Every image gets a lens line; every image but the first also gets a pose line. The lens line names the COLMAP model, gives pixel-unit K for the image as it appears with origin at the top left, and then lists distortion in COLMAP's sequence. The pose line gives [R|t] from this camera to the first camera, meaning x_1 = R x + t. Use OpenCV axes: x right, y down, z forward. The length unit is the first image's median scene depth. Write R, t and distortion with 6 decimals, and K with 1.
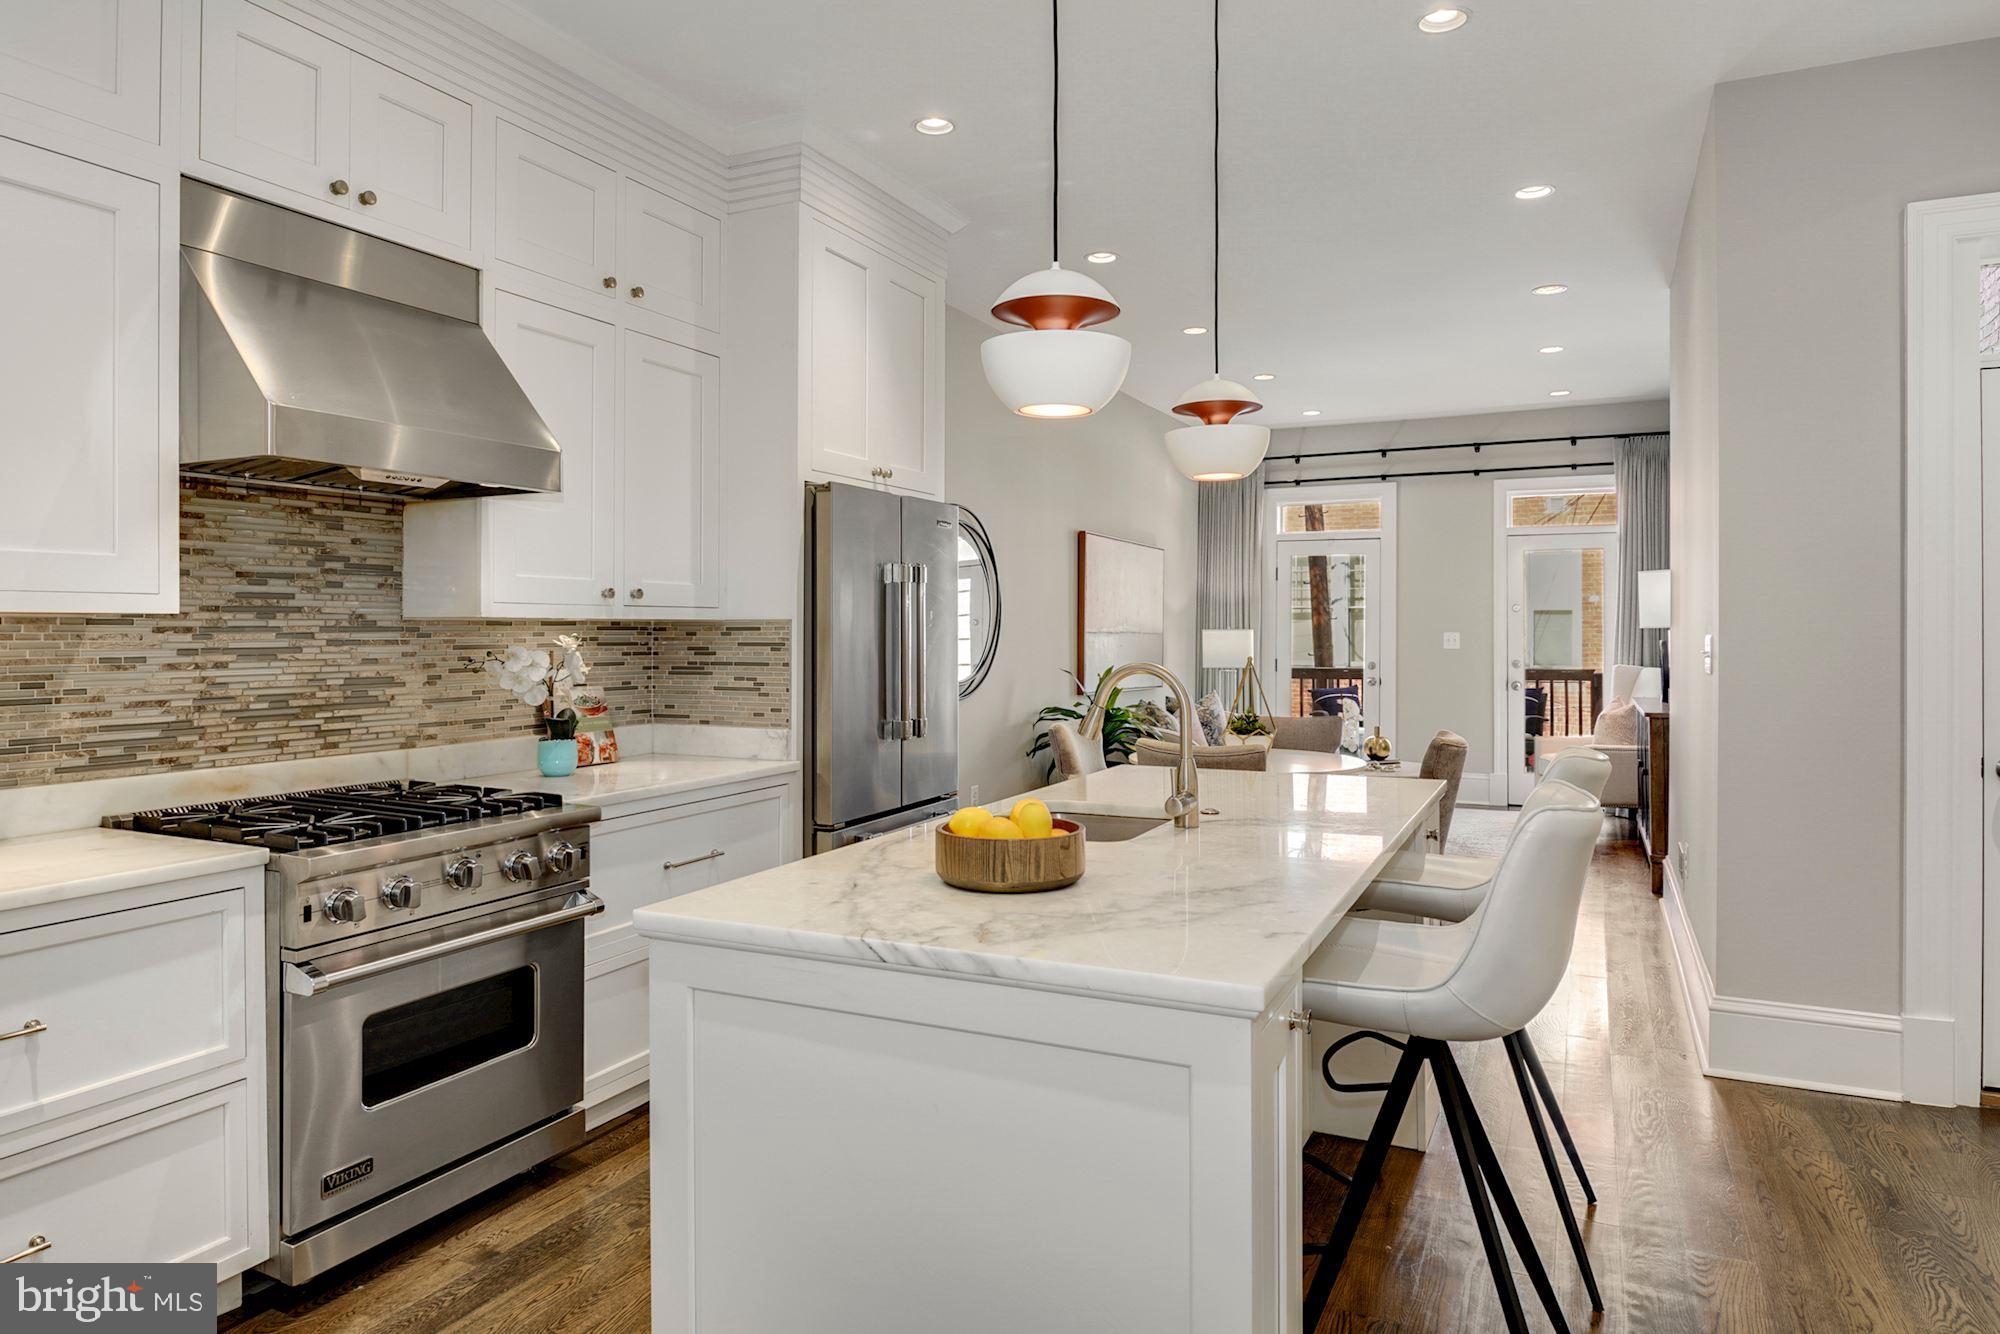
lens RADIAL K [[1202.7, 0, 1000.1], [0, 1202.7, 618.5], [0, 0, 1]] dist [0.003323, -0.011756]
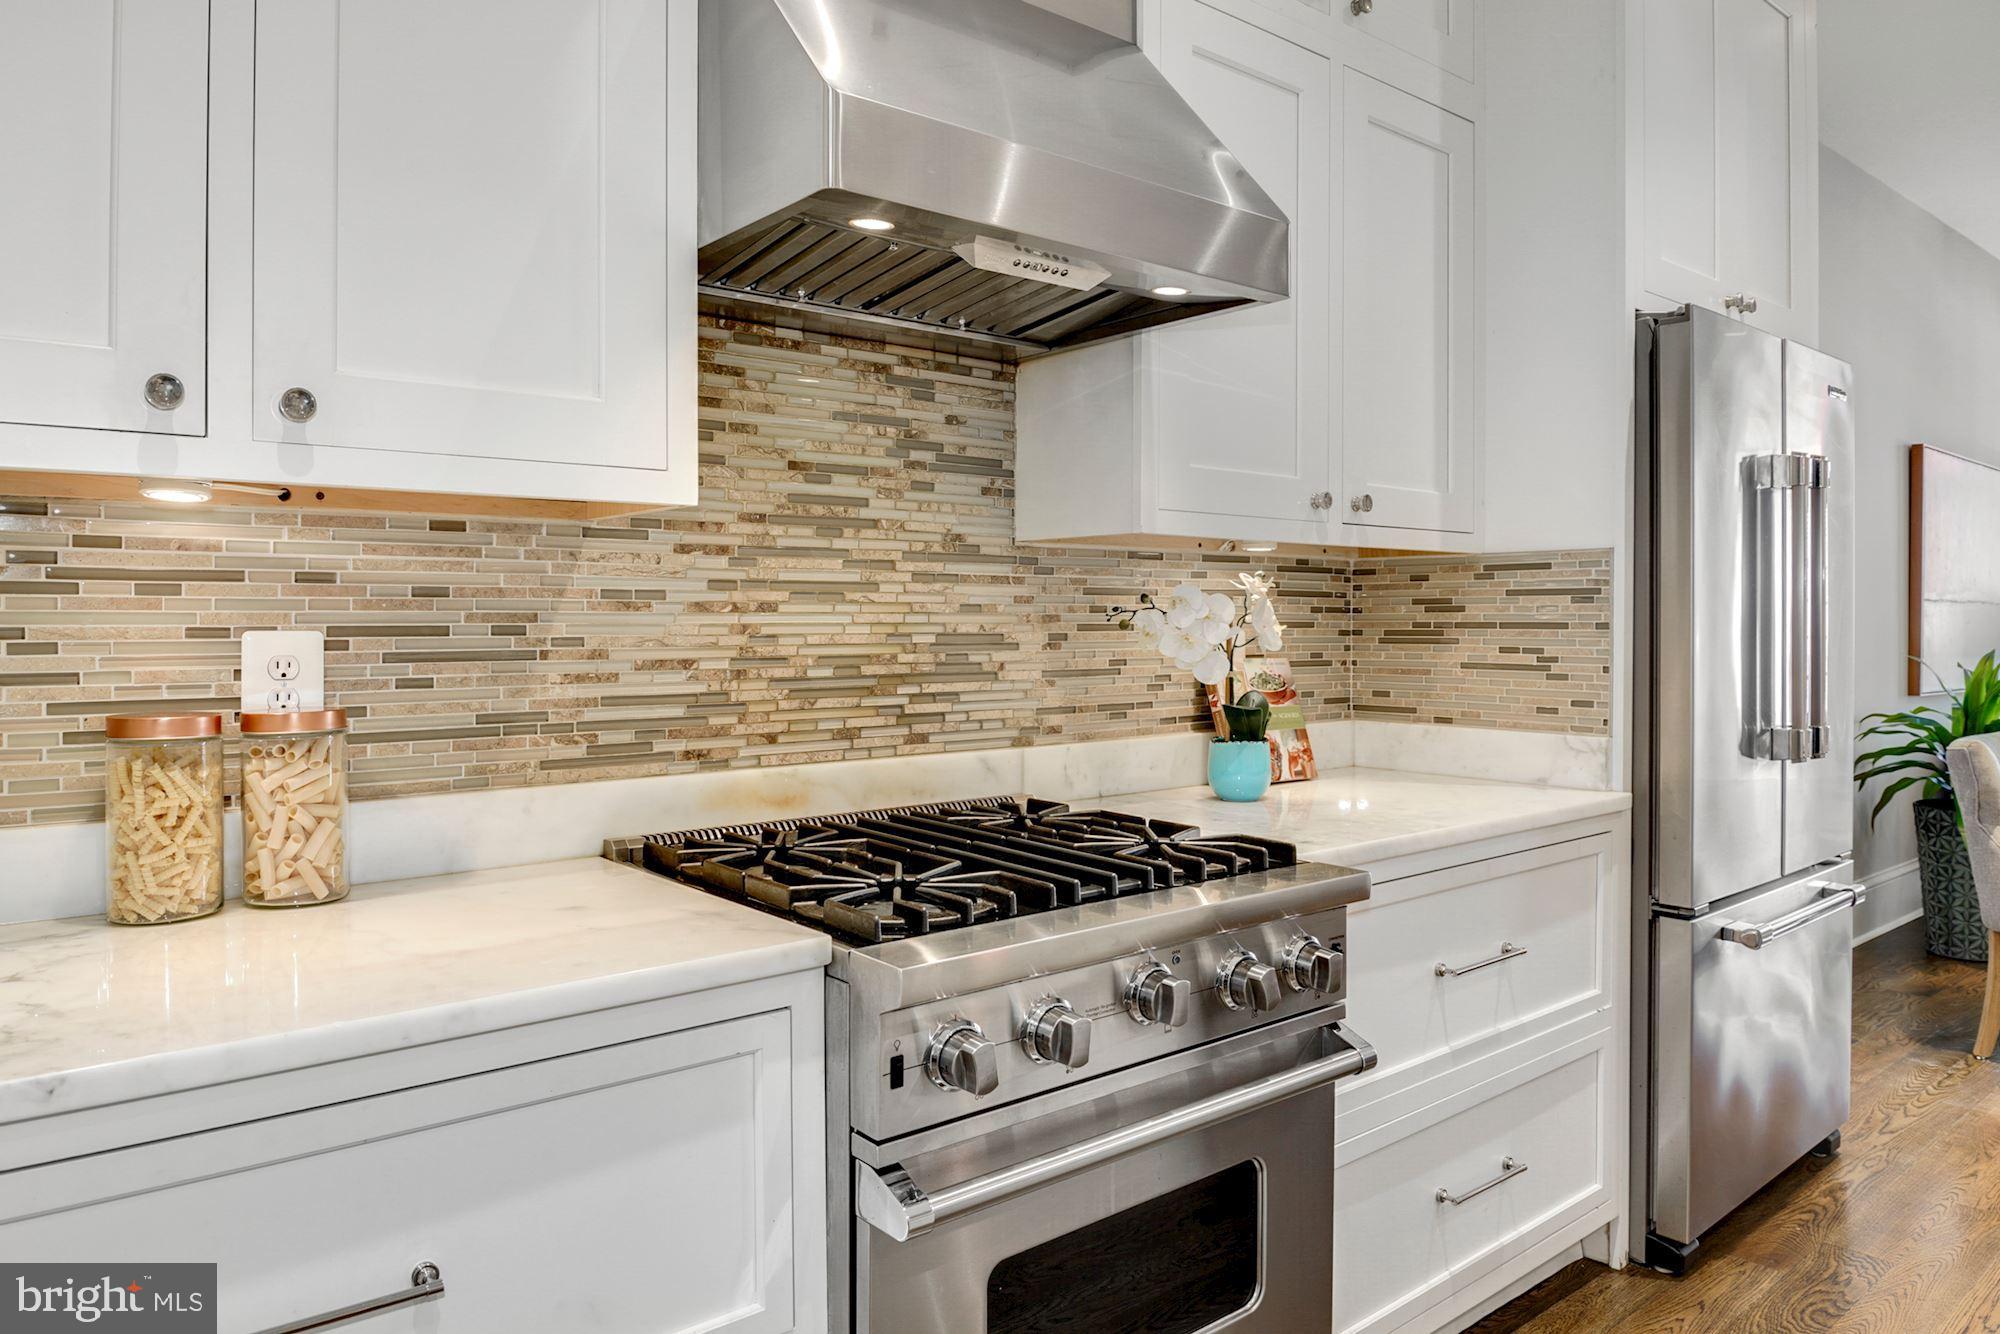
lens RADIAL K [[1348.4, 0, 1046.6], [0, 1348.4, 614.2], [0, 0, 1]] dist [-0.001333, -0.001271]
pose [[0.923913, 0.002274, -0.382596, -0.223235], [0.000438, 0.999975, 0.007002, 0.035328], [0.382603, -0.006637, 0.923889, 0.370981]]
